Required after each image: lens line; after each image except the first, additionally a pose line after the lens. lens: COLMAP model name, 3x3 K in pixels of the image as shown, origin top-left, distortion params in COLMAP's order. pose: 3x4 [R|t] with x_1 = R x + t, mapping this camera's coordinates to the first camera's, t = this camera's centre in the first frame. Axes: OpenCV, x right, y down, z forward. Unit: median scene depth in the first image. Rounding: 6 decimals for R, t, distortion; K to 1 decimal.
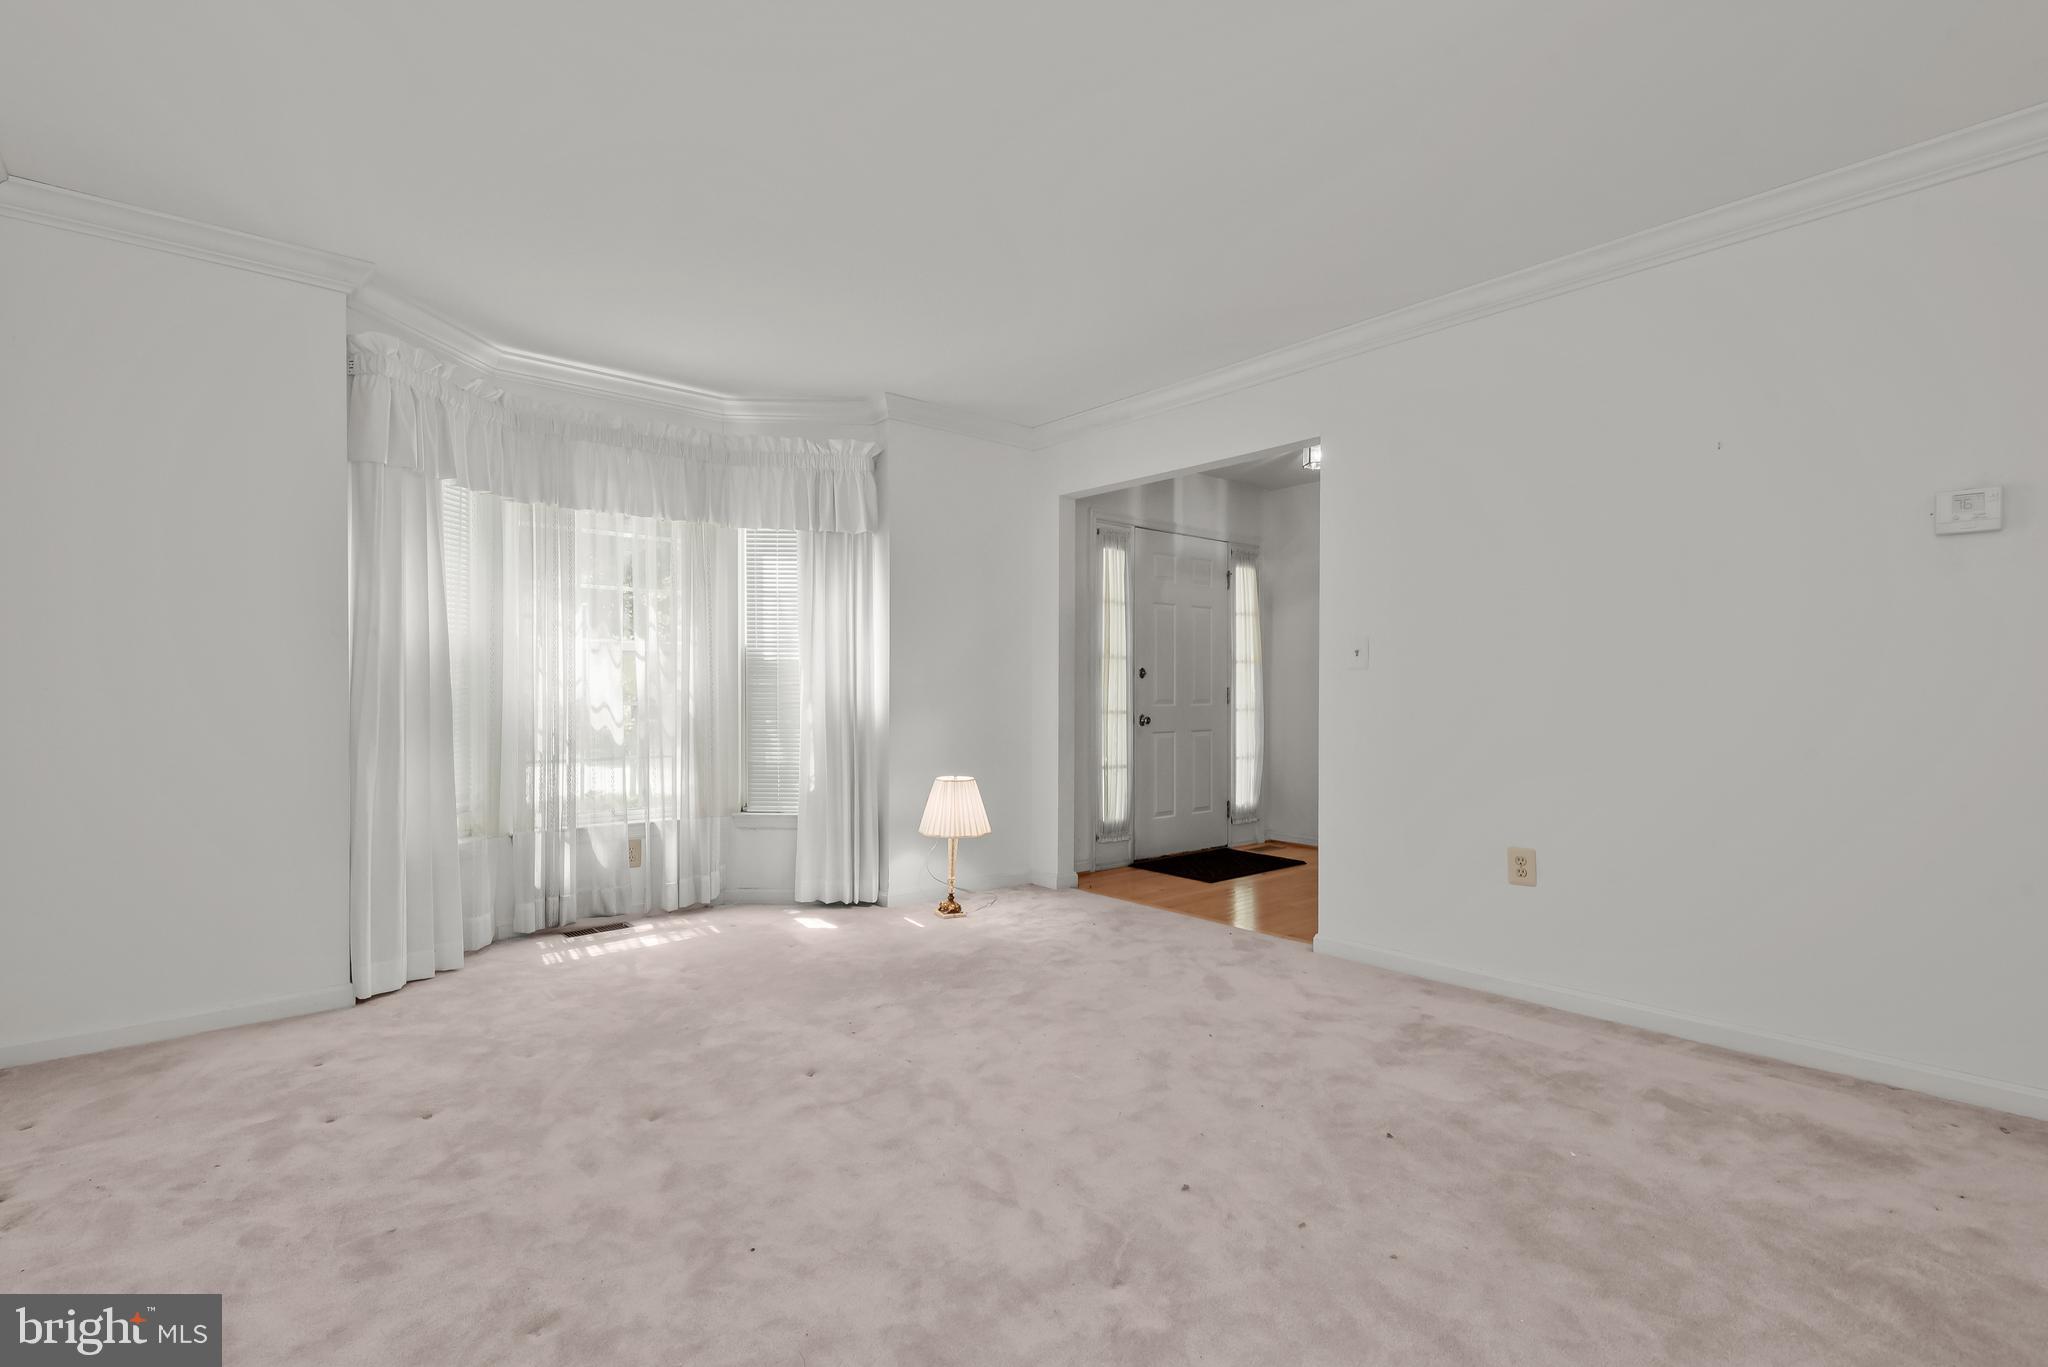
lens RADIAL K [[936.4, 0, 1013.0], [0, 936.4, 697.1], [0, 0, 1]] dist [0.009153, -0.000790]
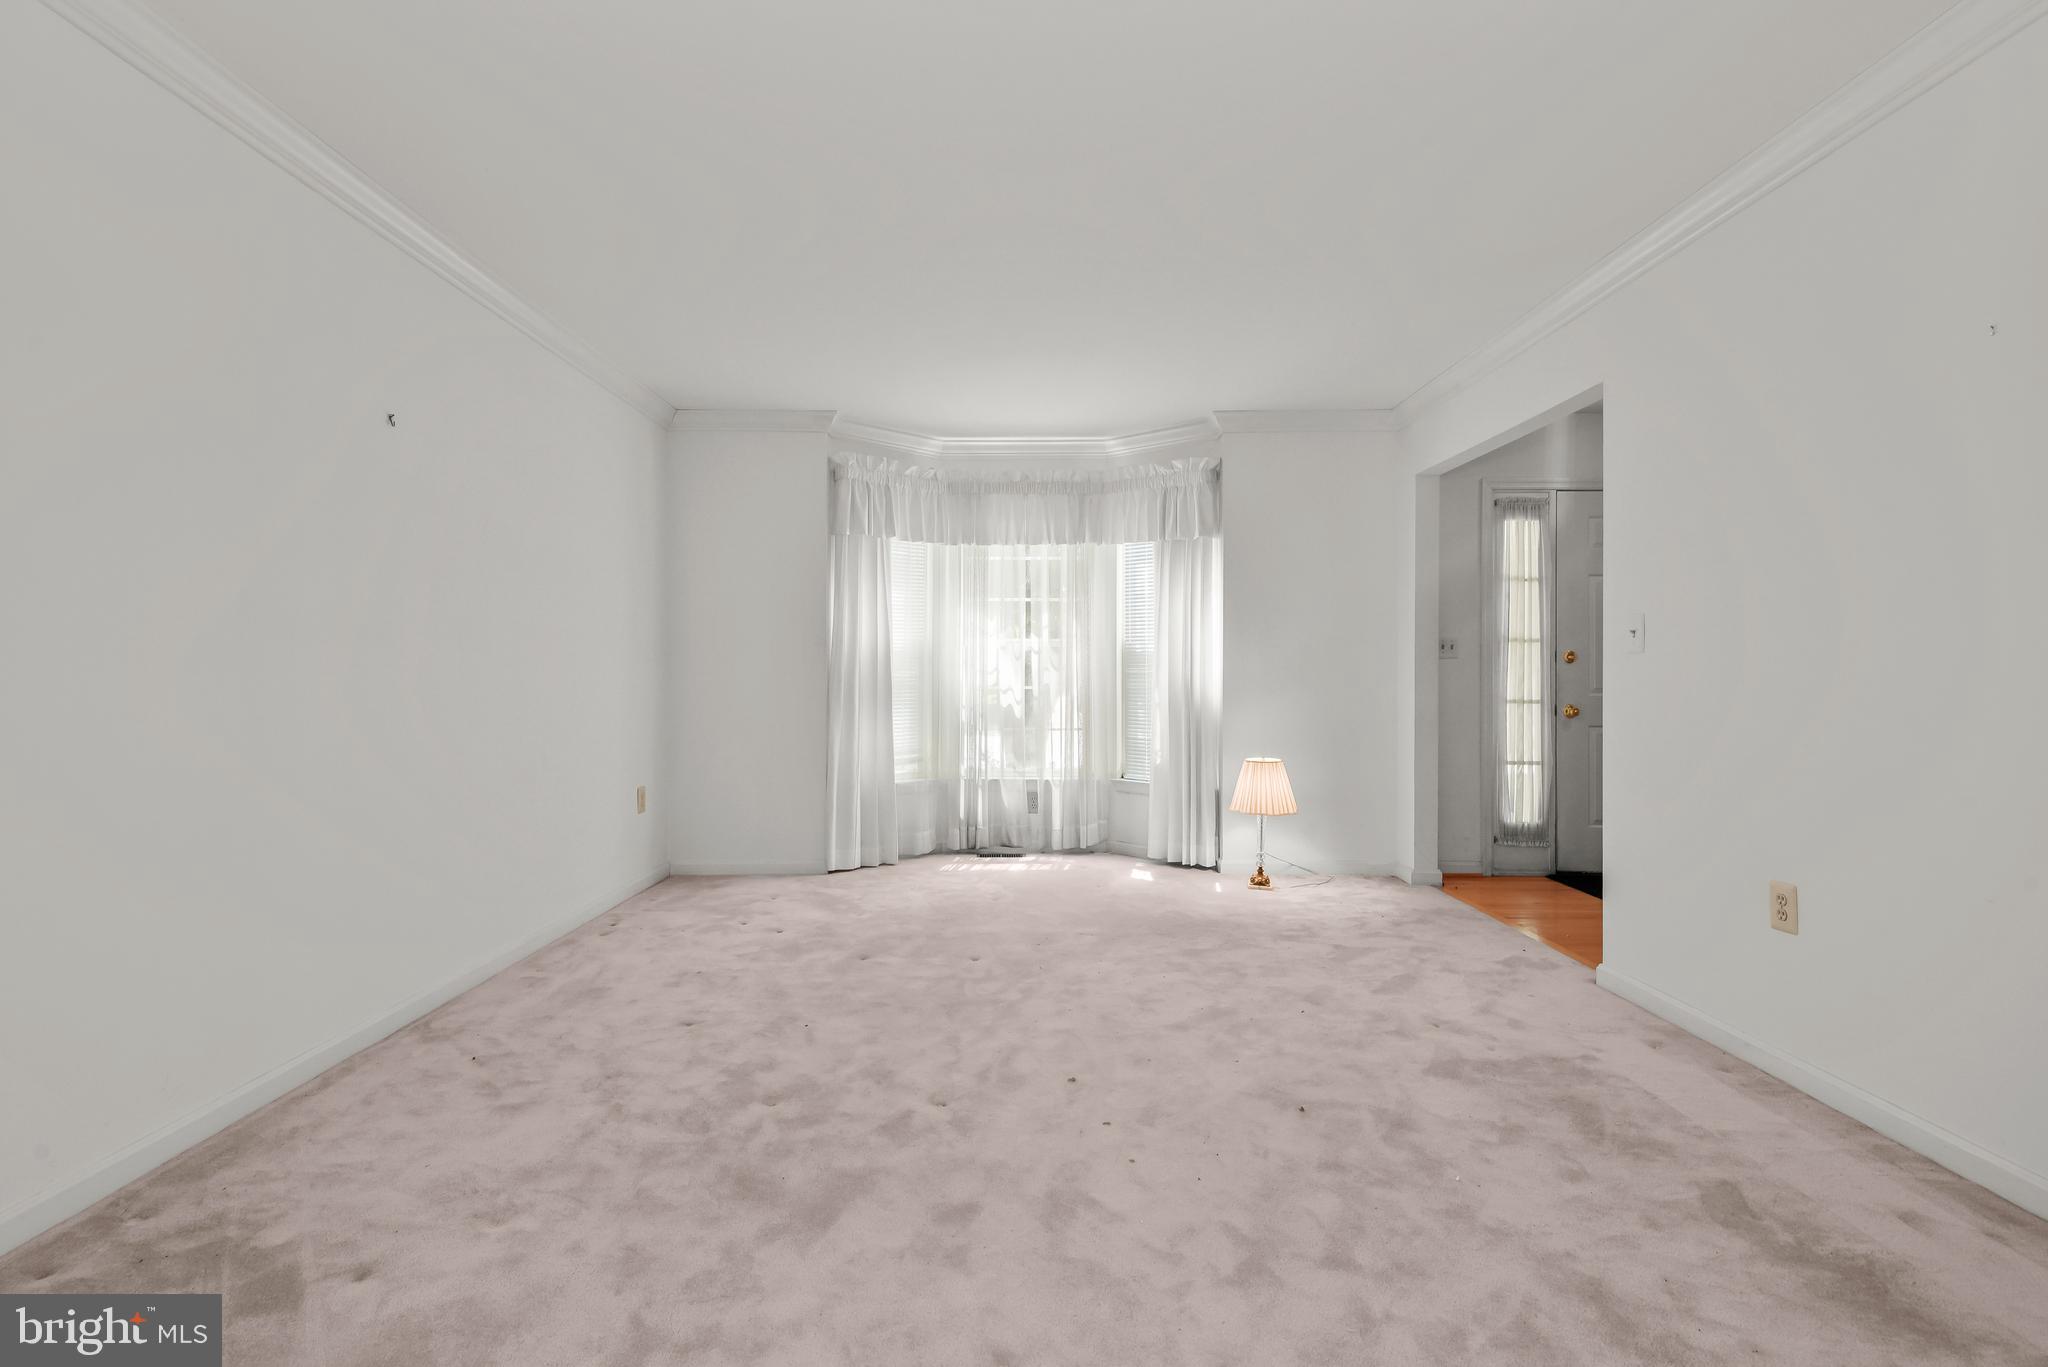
lens RADIAL K [[934.0, 0, 1016.8], [0, 934.0, 676.1], [0, 0, 1]] dist [0.041291, -0.035361]
pose [[0.751403, -0.001308, -0.659842, 0.432757], [-0.005018, 0.999958, -0.007697, 0.000910], [0.659824, 0.009094, 0.751365, 0.005648]]
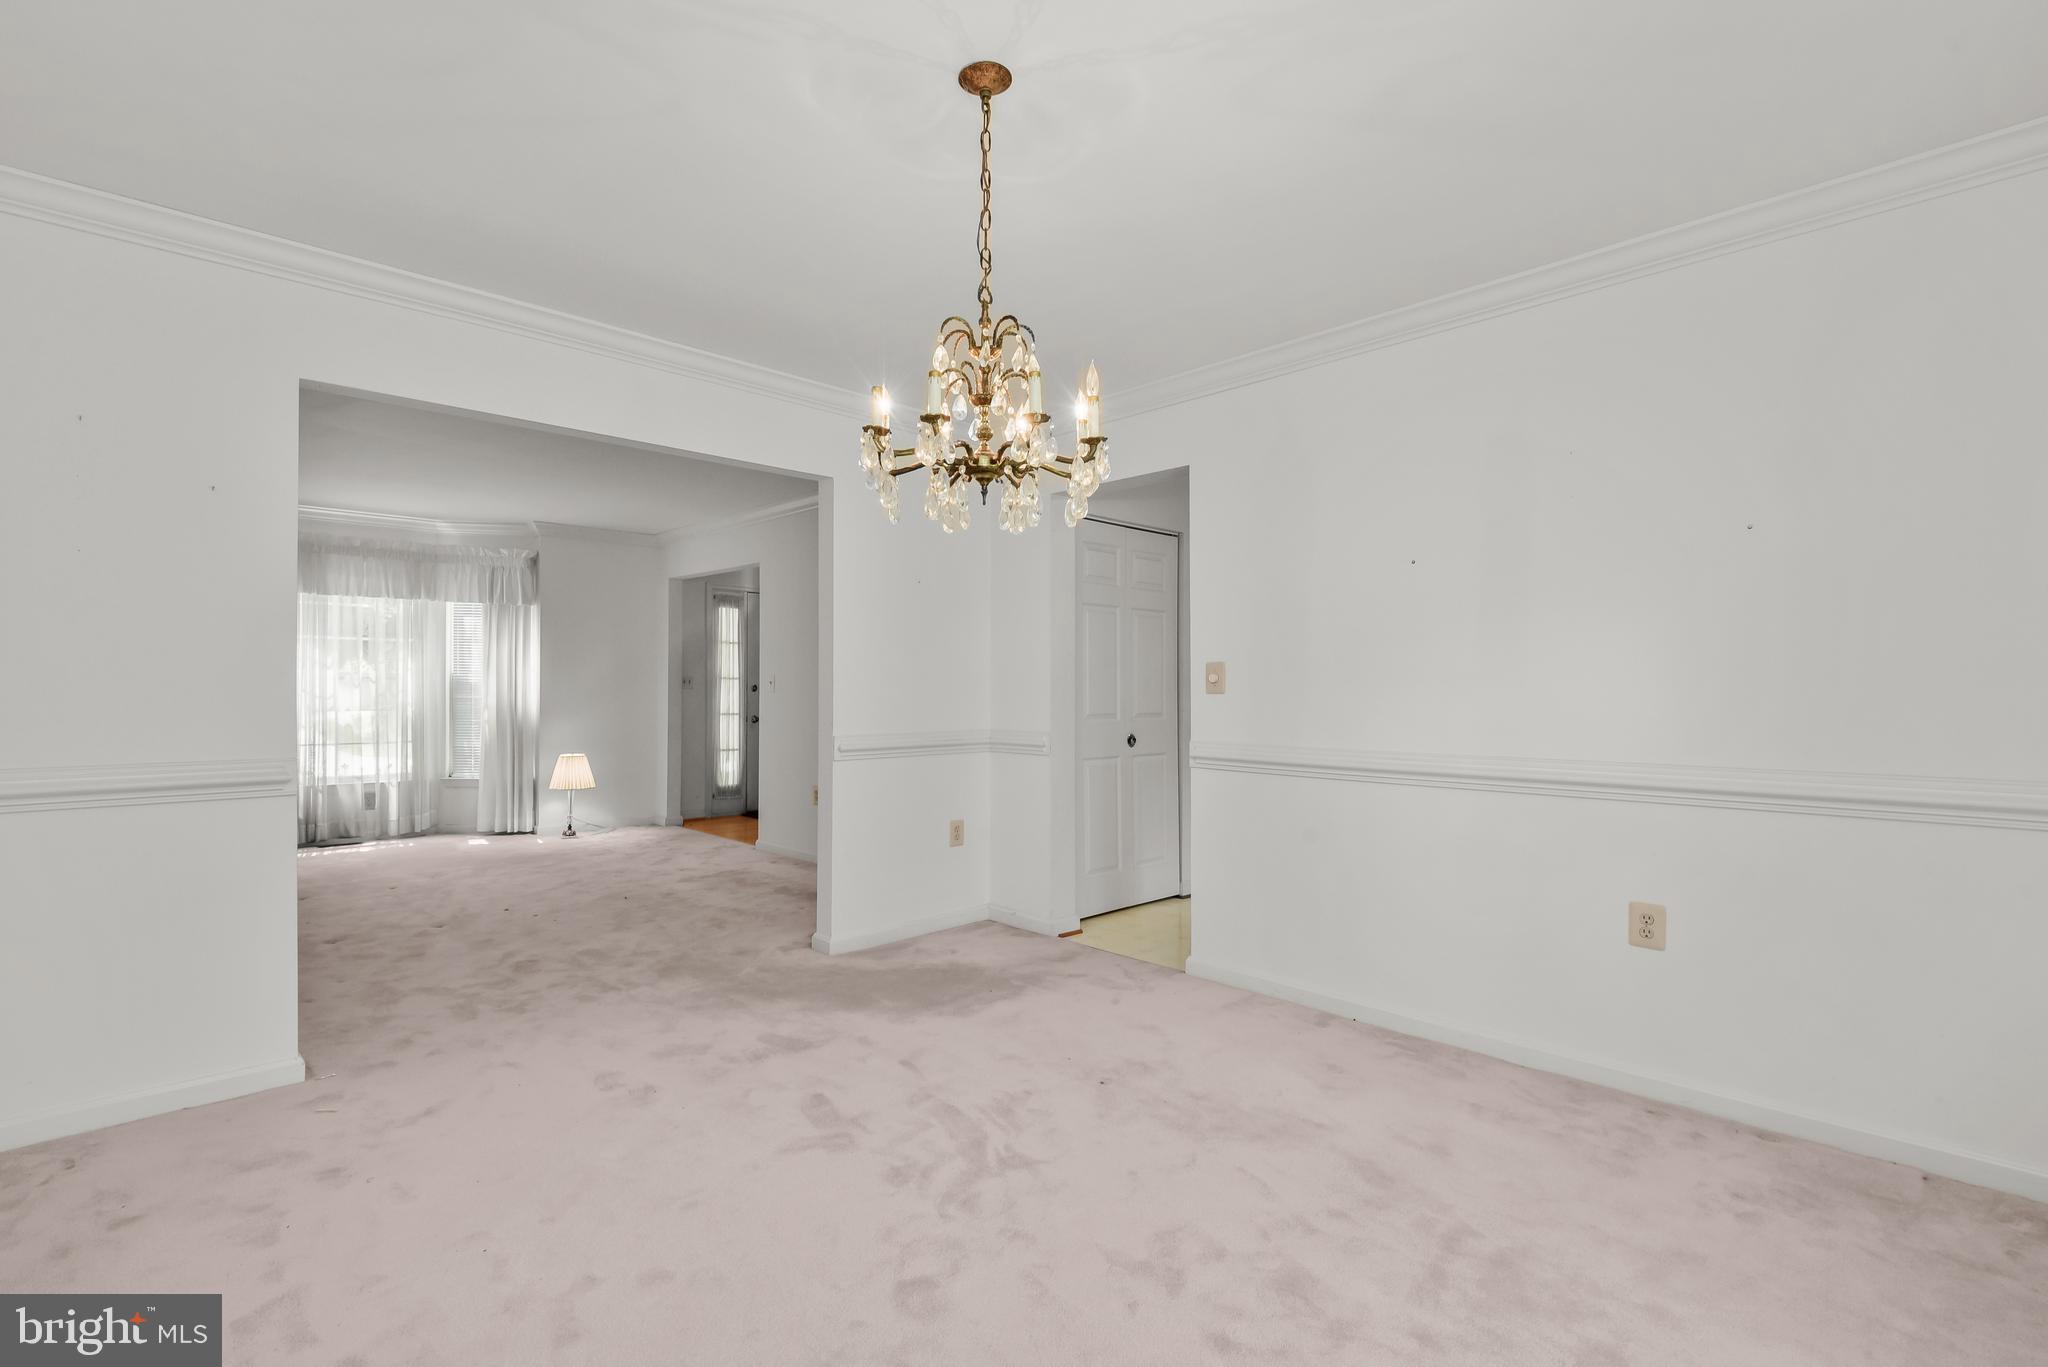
lens RADIAL K [[965.5, 0, 1048.5], [0, 965.5, 685.9], [0, 0, 1]] dist [-0.000005, -0.000750]
pose [[0.997506, 0.001614, 0.070561, 0.656923], [-0.000918, 0.999951, -0.009891, -0.019105], [-0.070573, 0.009801, 0.997458, -0.765896]]
